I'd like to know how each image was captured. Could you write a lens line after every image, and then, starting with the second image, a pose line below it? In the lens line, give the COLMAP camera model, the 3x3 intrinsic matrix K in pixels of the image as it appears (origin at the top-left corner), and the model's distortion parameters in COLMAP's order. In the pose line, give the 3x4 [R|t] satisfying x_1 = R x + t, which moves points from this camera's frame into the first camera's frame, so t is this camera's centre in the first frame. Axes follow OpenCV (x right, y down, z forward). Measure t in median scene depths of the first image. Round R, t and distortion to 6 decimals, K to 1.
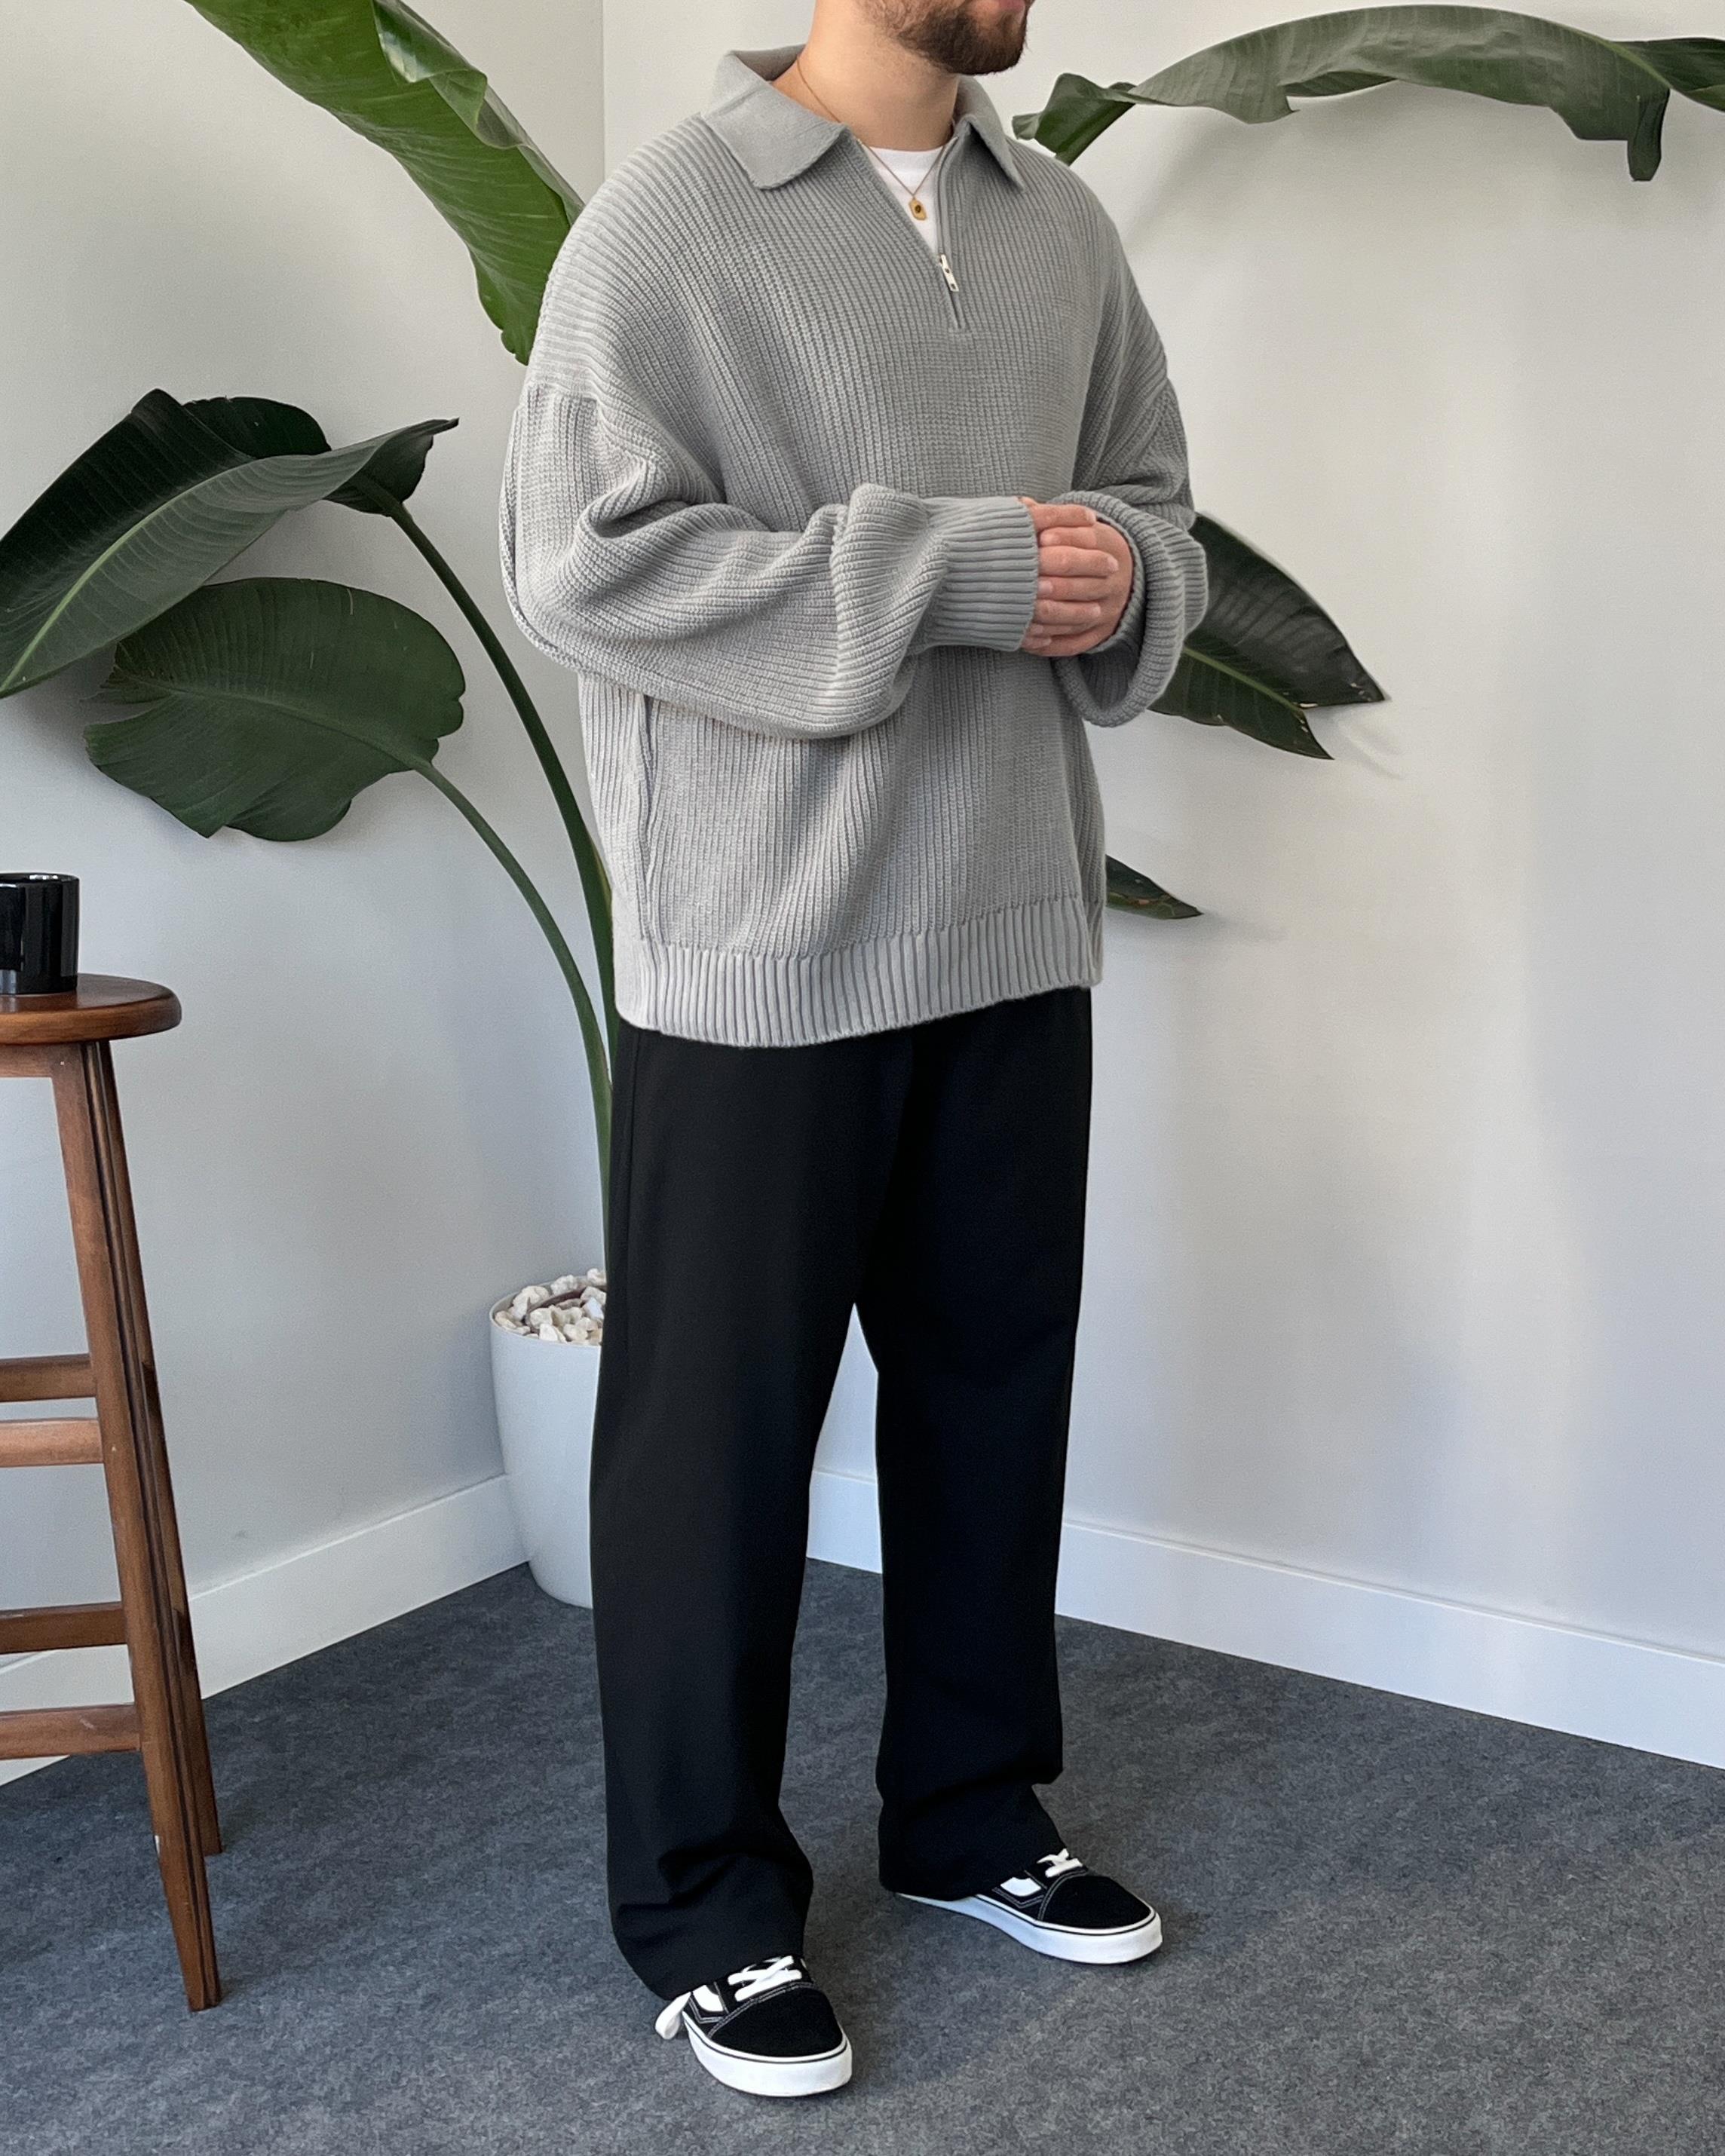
lens RADIAL K [[2641.0, 0, 867.7], [0, 2641.0, 921.2], [0, 0, 1]] dist [0.007161, 0.015396]
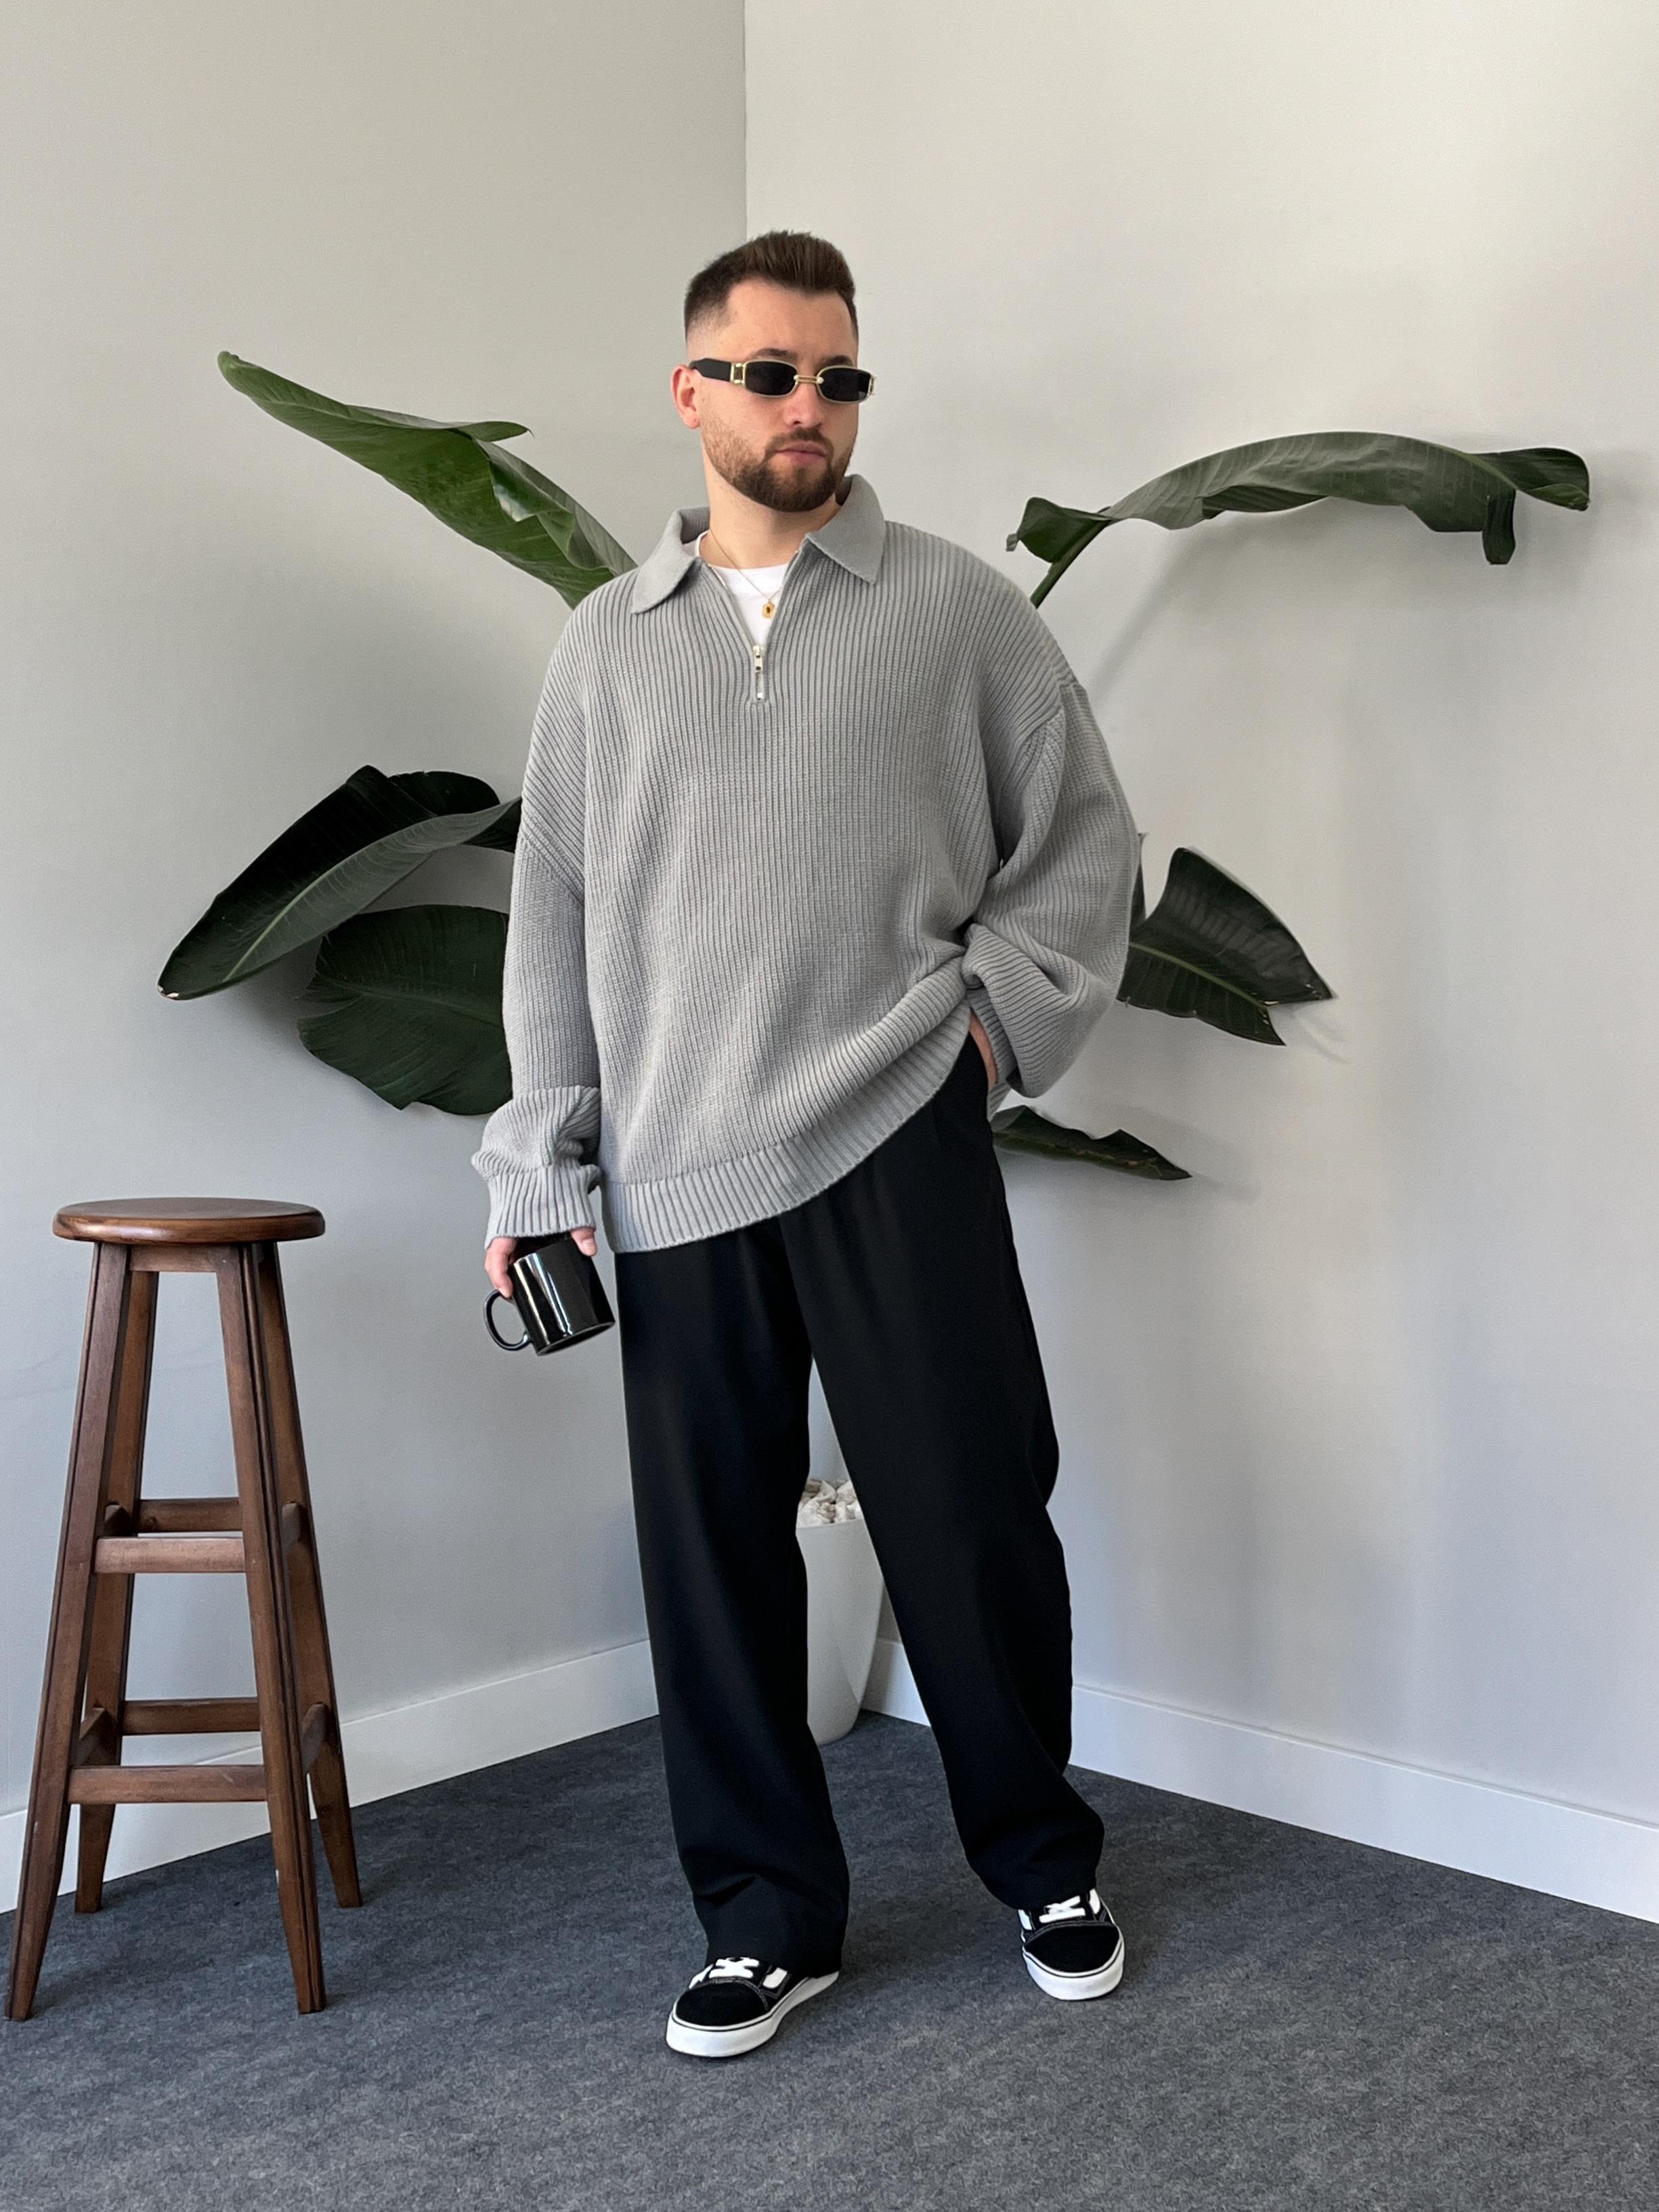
lens RADIAL K [[2245.1, 0, 829.2], [0, 2245.1, 1074.0], [0, 0, 1]] dist [0.015342, -0.013837]
pose [[0.988263, -0.000254, -0.152764, 0.145192], [-0.011744, 0.996913, -0.077632, 0.039370], [0.152312, 0.078514, 0.985209, -0.054496]]
